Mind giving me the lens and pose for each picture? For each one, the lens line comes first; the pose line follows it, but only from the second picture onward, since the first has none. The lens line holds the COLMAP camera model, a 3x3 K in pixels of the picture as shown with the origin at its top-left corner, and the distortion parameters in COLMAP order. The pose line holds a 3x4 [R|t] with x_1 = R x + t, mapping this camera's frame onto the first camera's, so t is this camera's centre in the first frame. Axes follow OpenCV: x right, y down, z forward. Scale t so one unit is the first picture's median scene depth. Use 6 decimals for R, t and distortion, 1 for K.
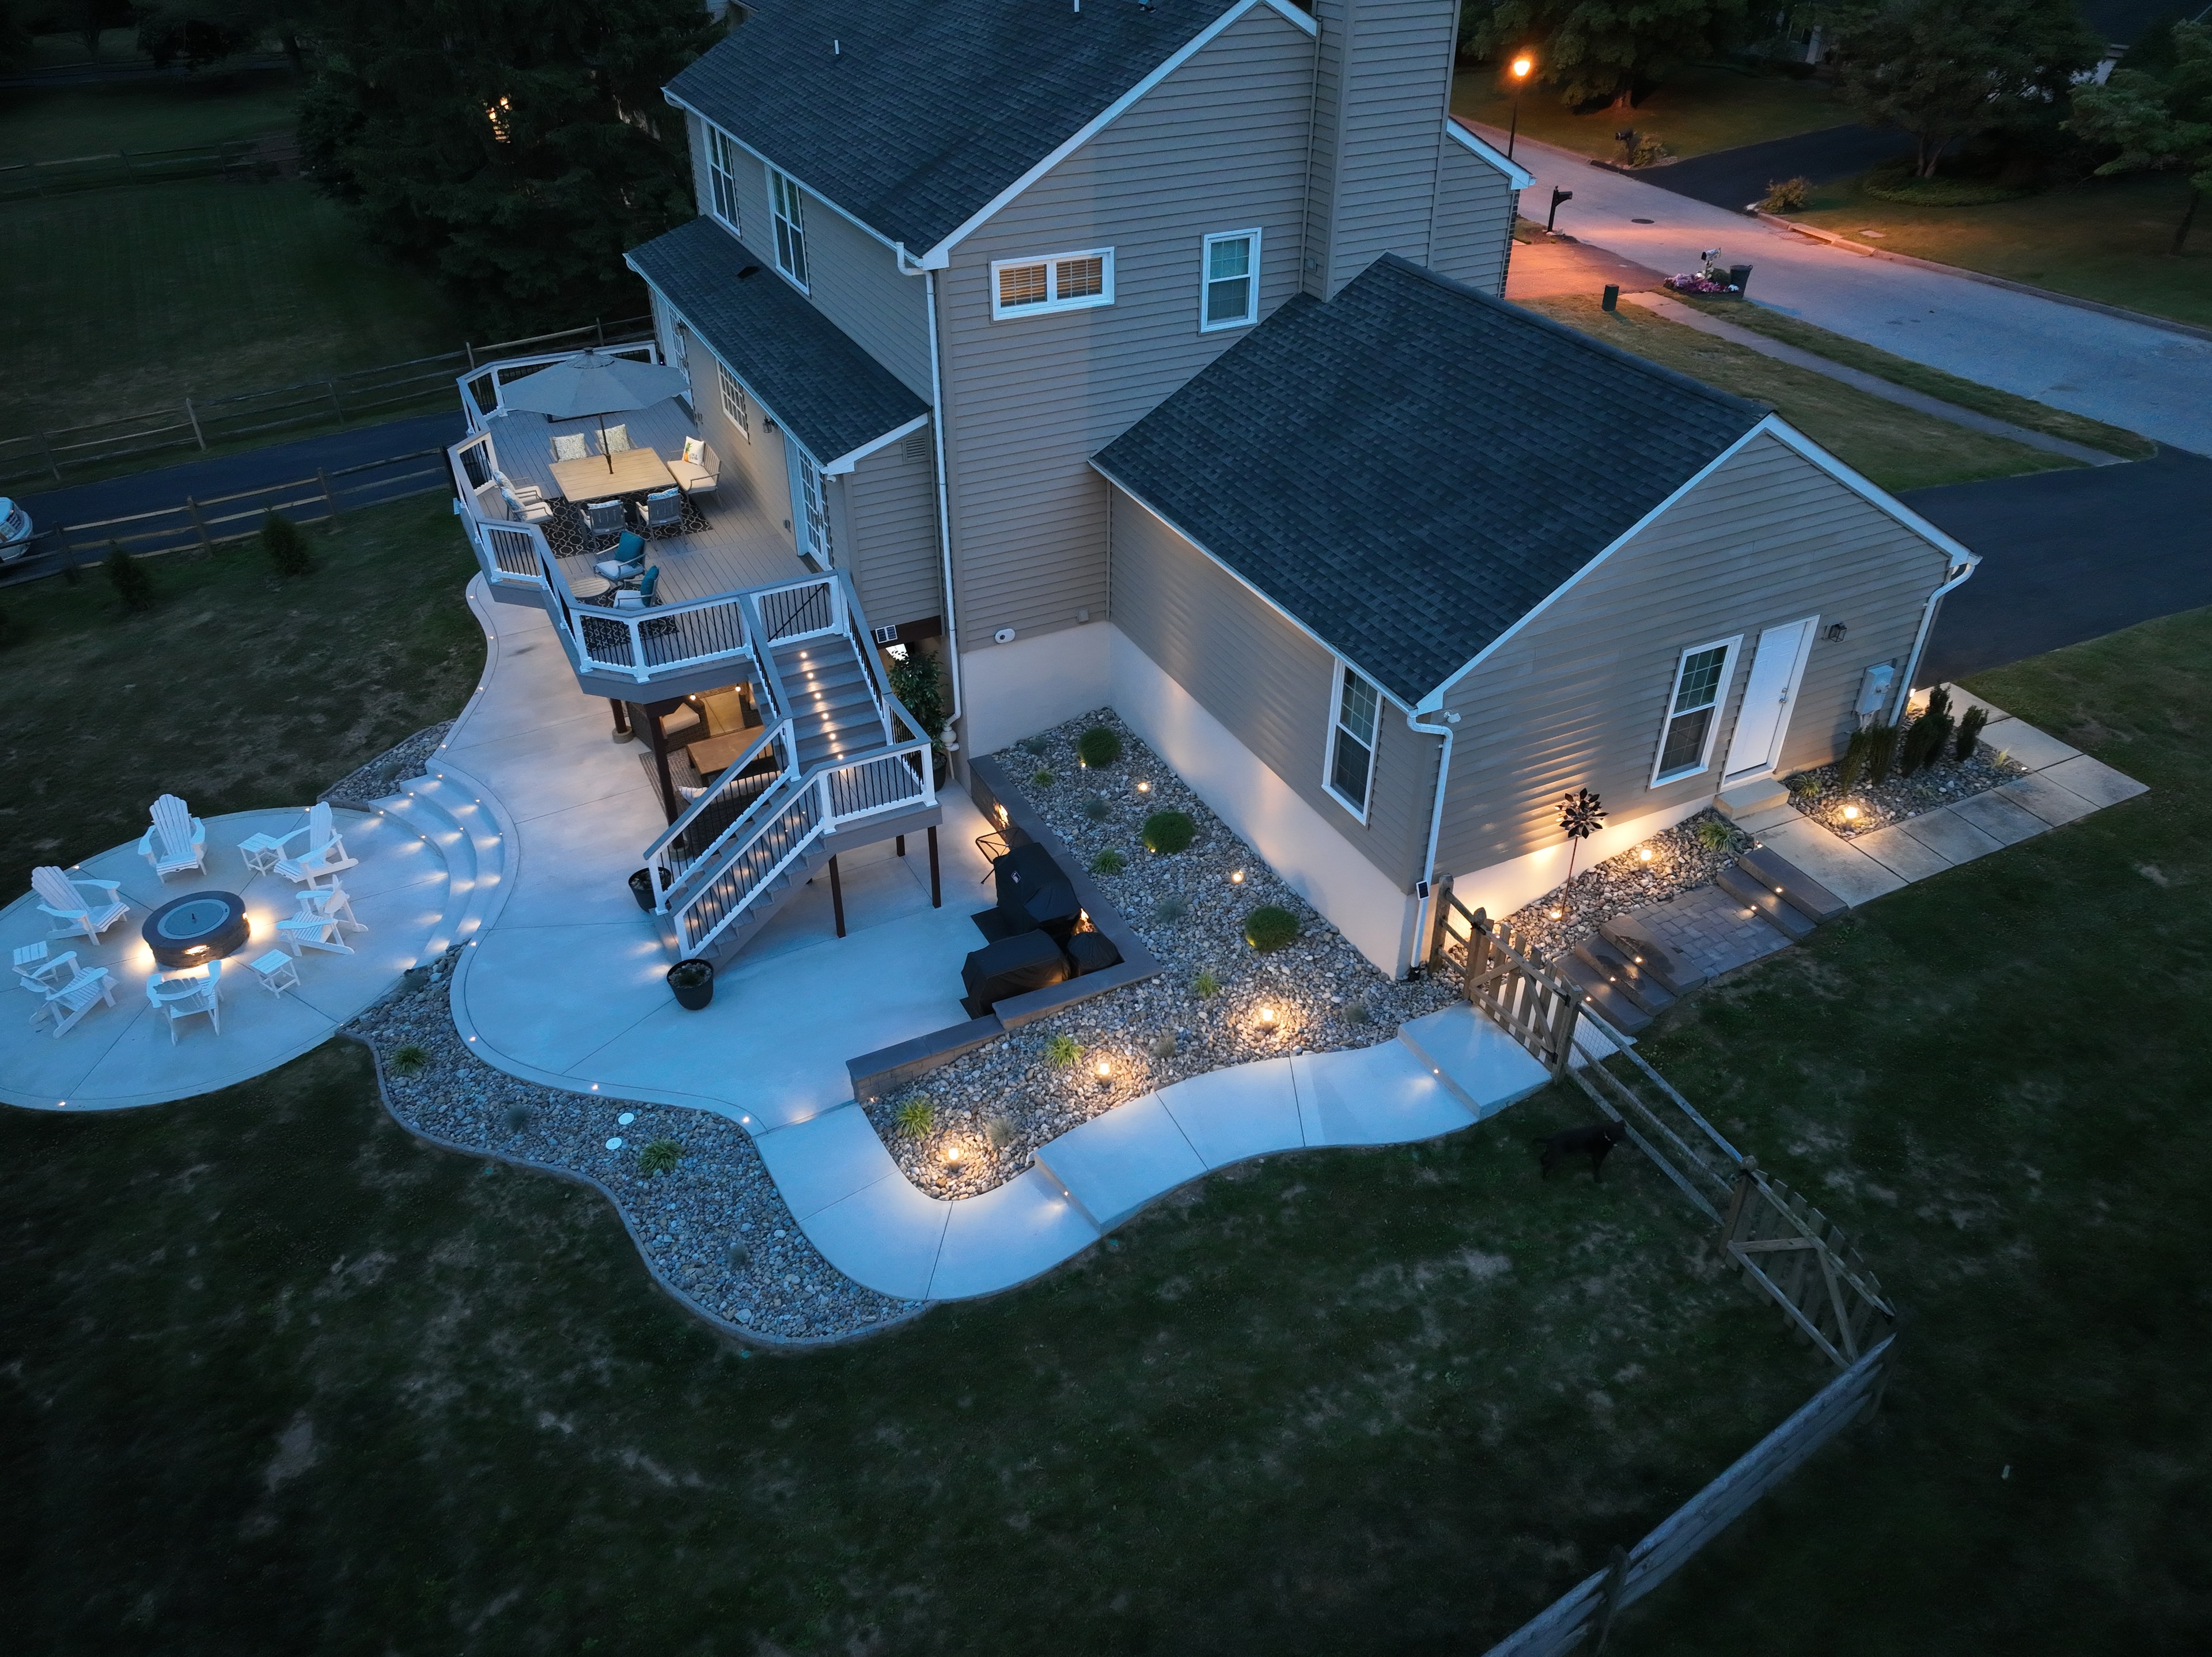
lens RADIAL K [[1568.6, 0, 1106.0], [0, 1568.6, 828.5], [0, 0, 1]] dist [-0.002166, -0.000615]
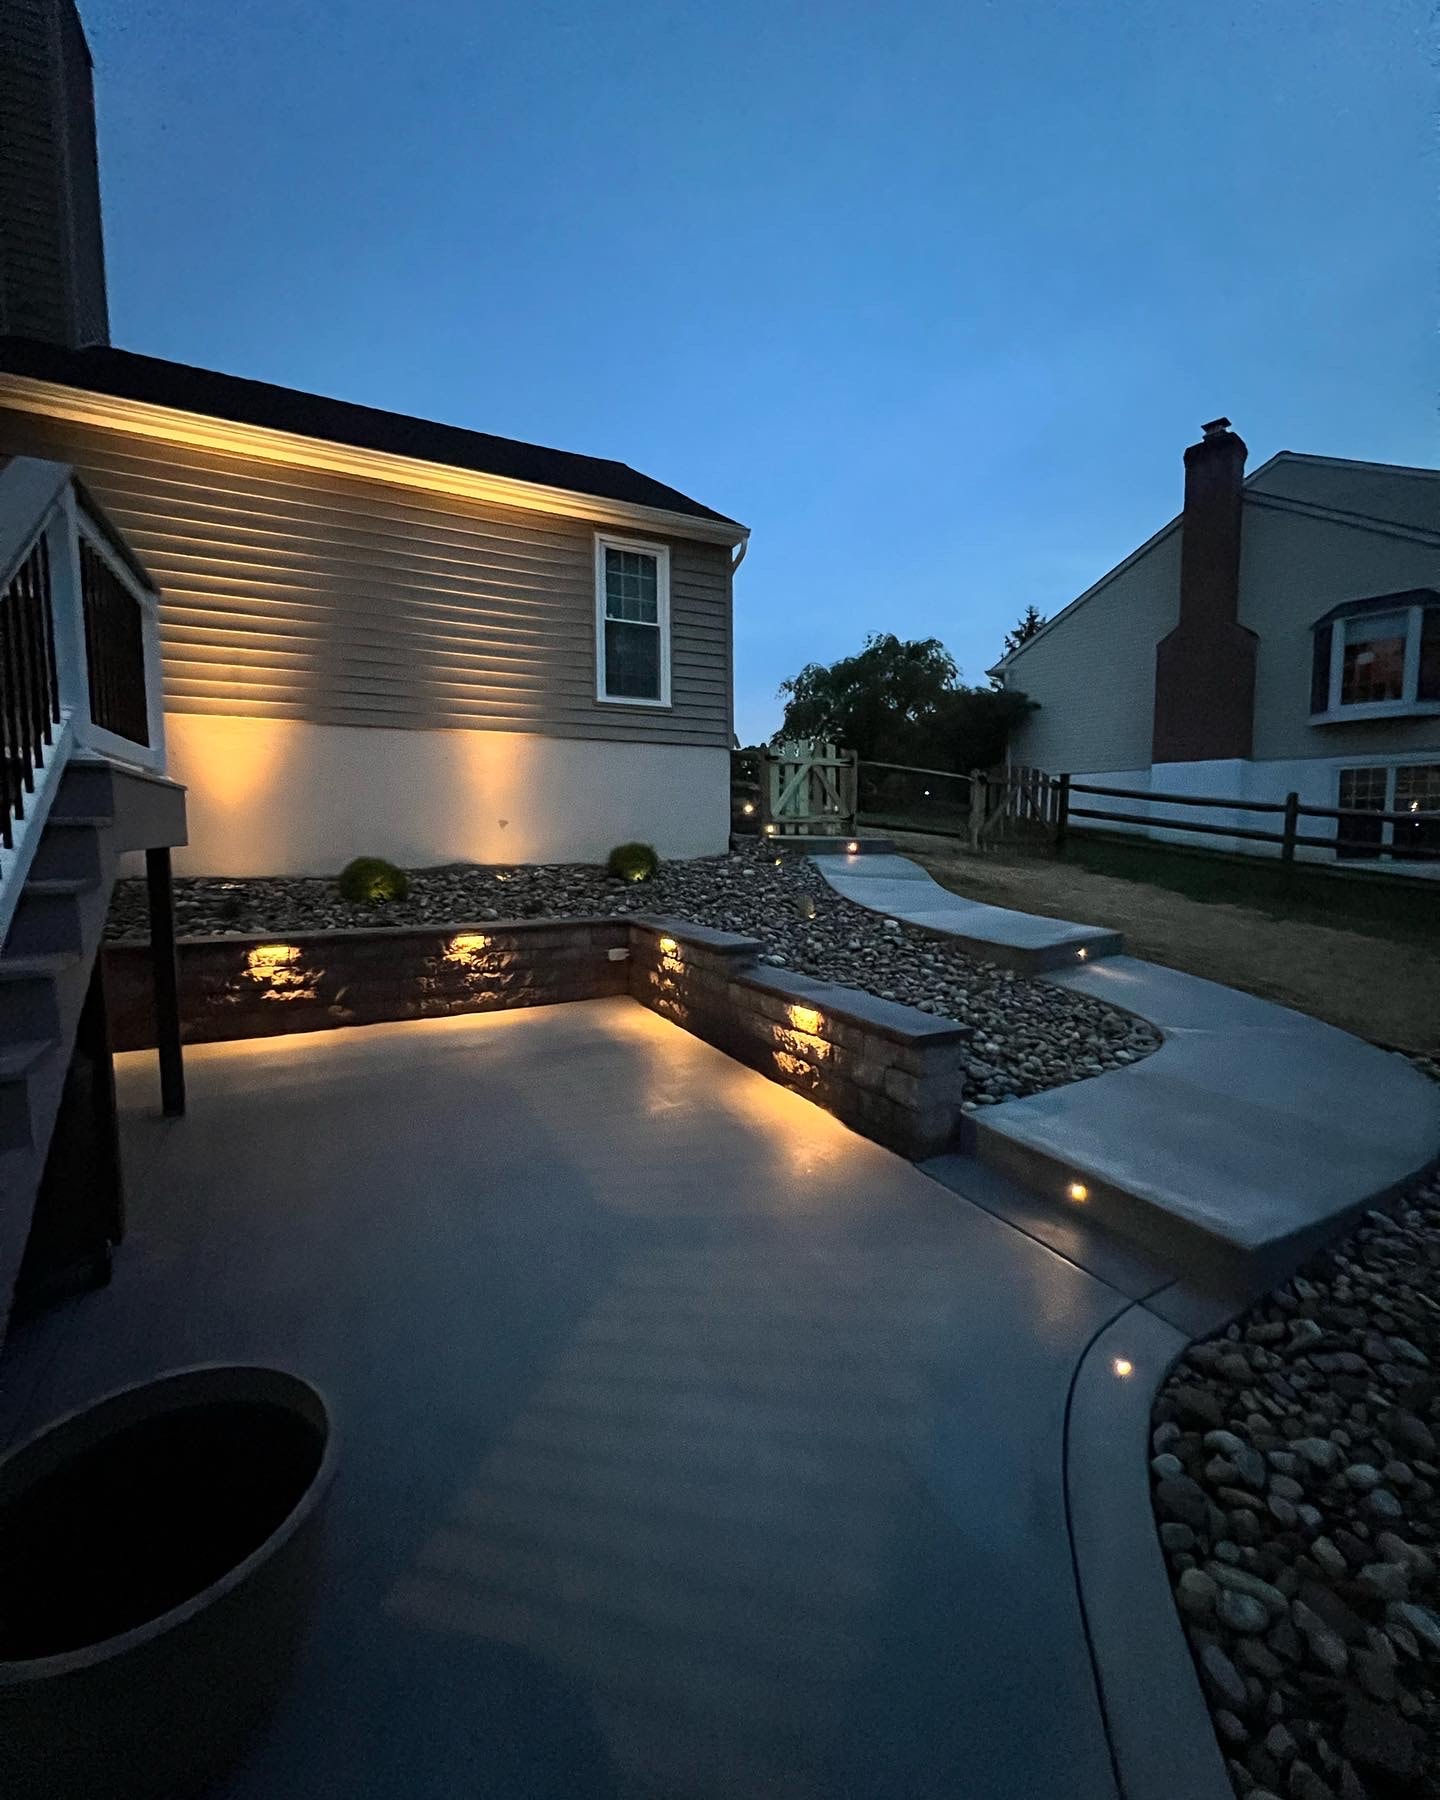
lens RADIAL K [[768.0, 0, 720.0], [0, 768.0, 900.0], [0, 0, 1]] dist [-0.010293, -0.000007]
pose [[-0.008106, -0.107652, 0.994156, -0.364671], [0.564326, 0.820249, 0.093422, 0.075774], [-0.825513, 0.561785, 0.054103, 1.062363]]
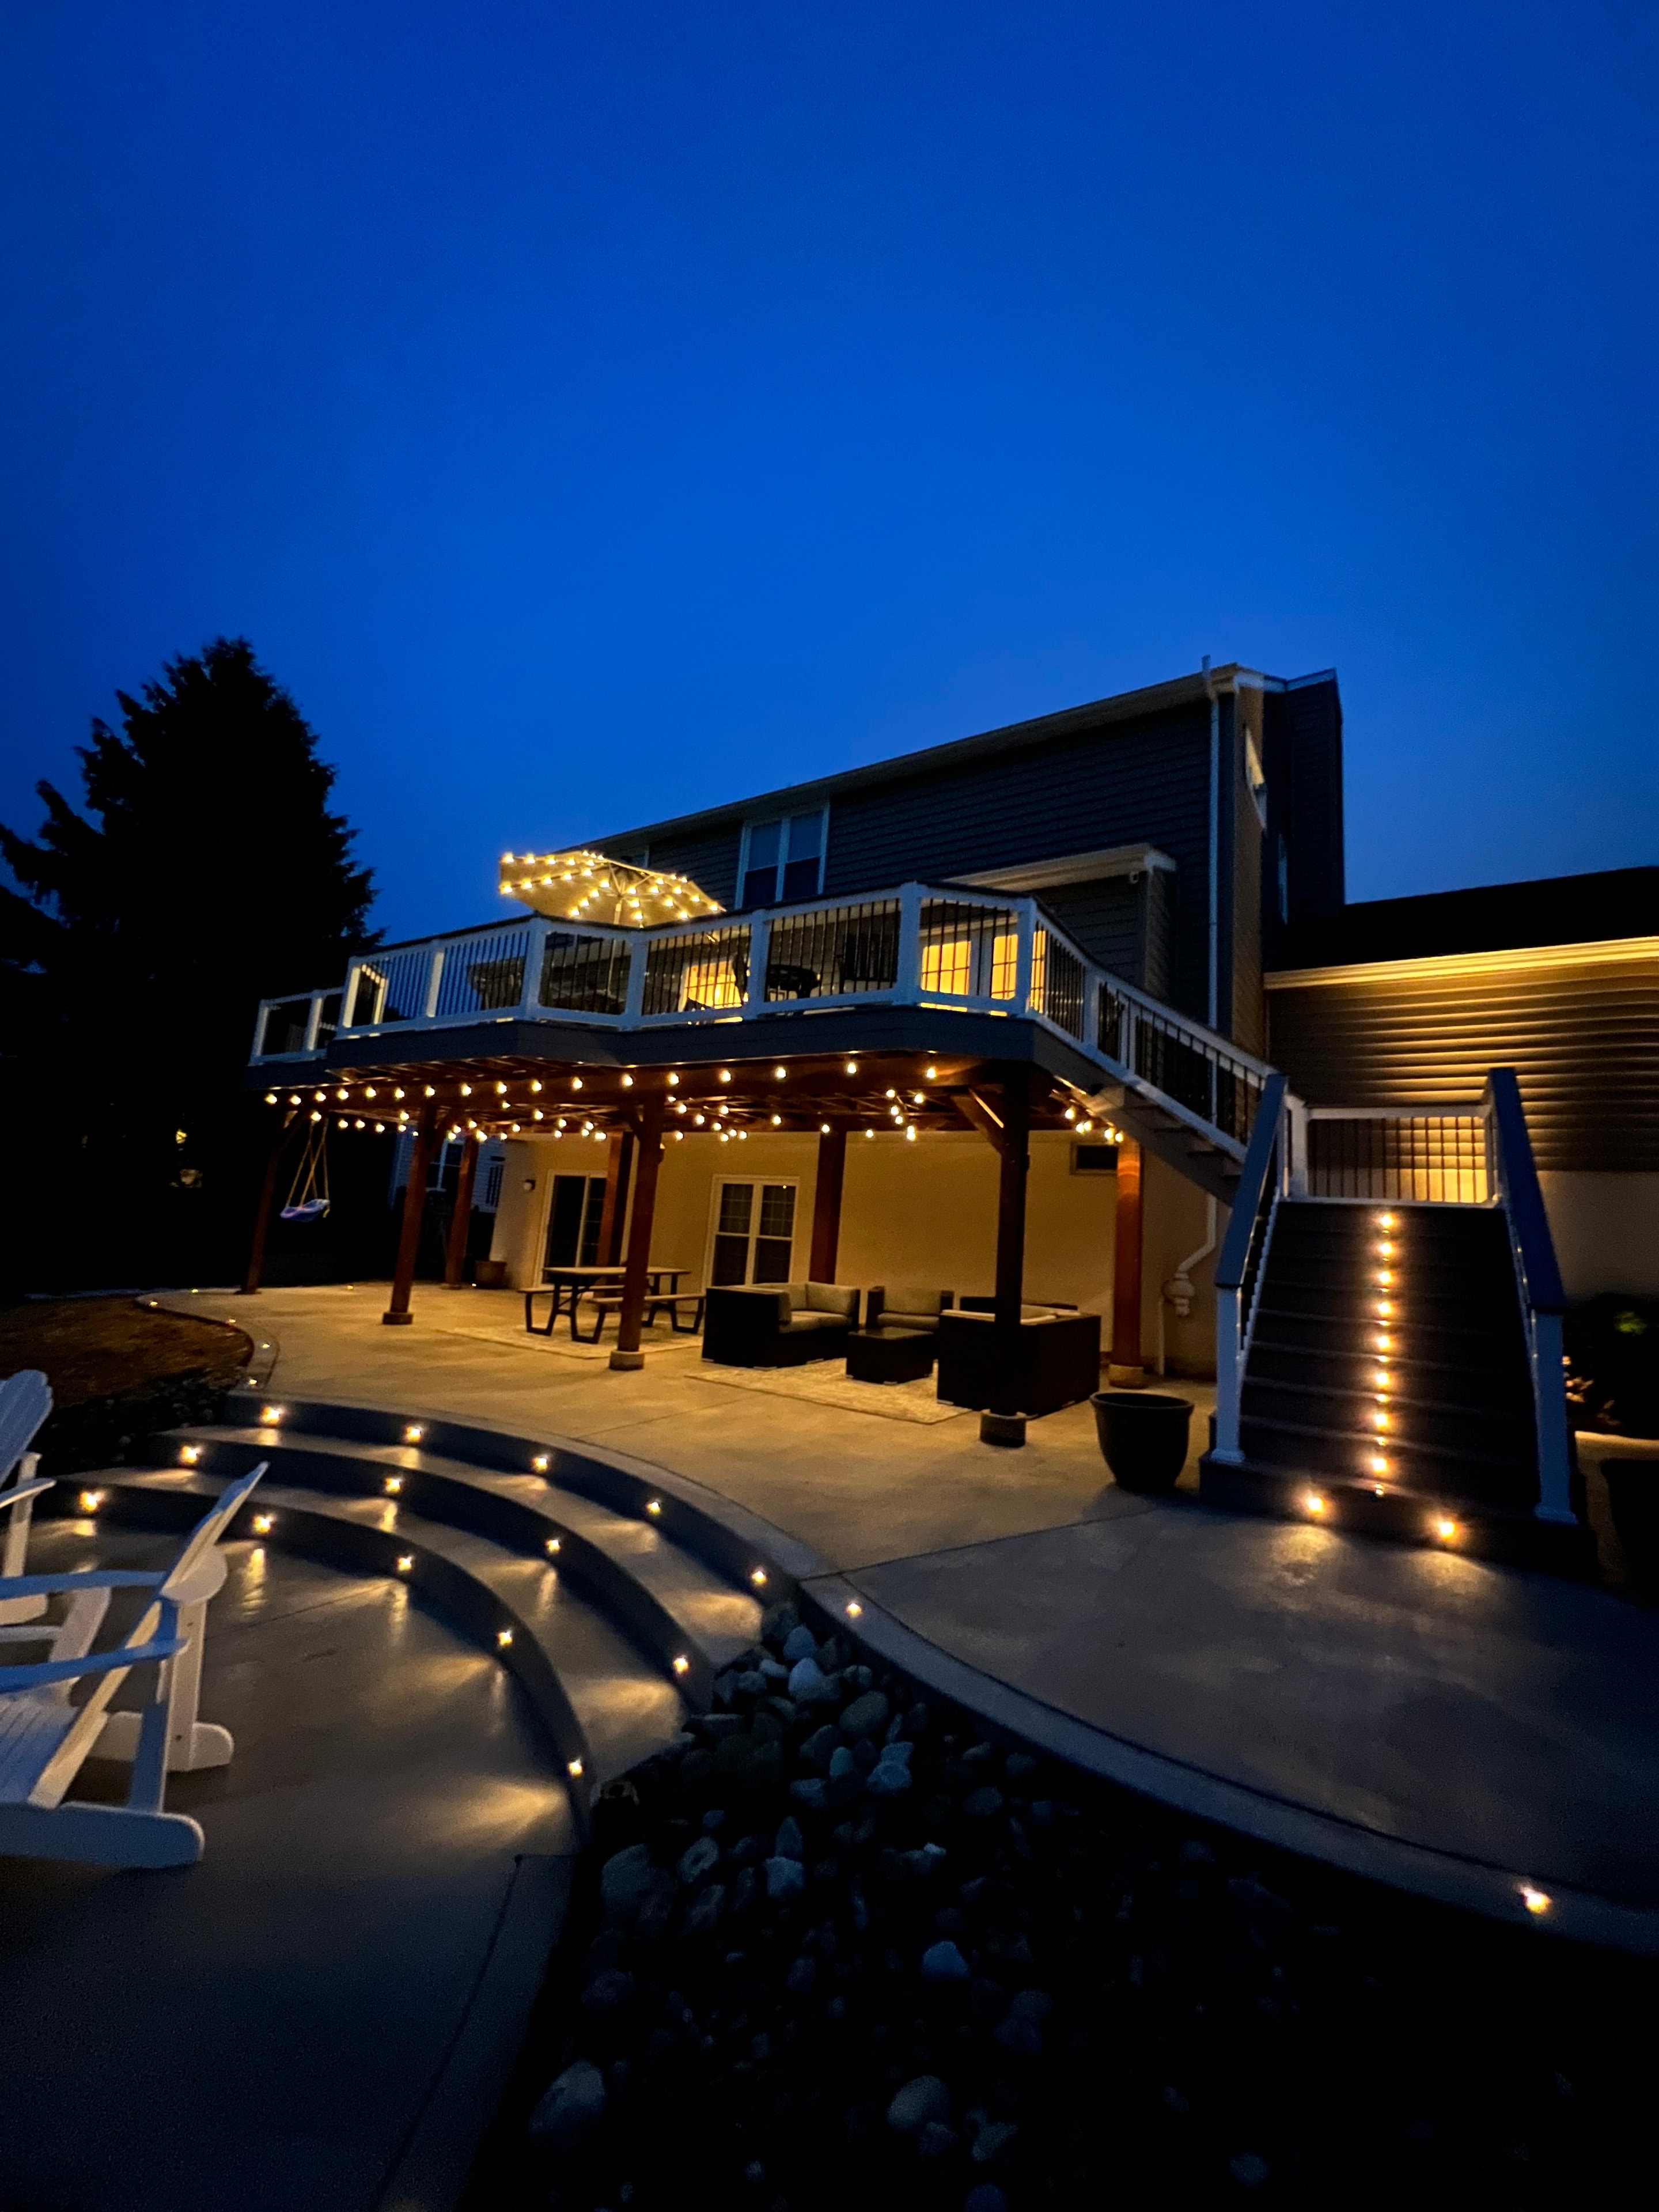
lens RADIAL K [[884.8, 0, 825.0], [0, 884.8, 1116.4], [0, 0, 1]] dist [0.001413, 0.000098]
pose [[0.857839, 0.117490, 0.500308, -0.621979], [0.237461, 0.772745, -0.588624, 0.104924], [-0.455768, 0.623748, 0.634991, 1.043116]]
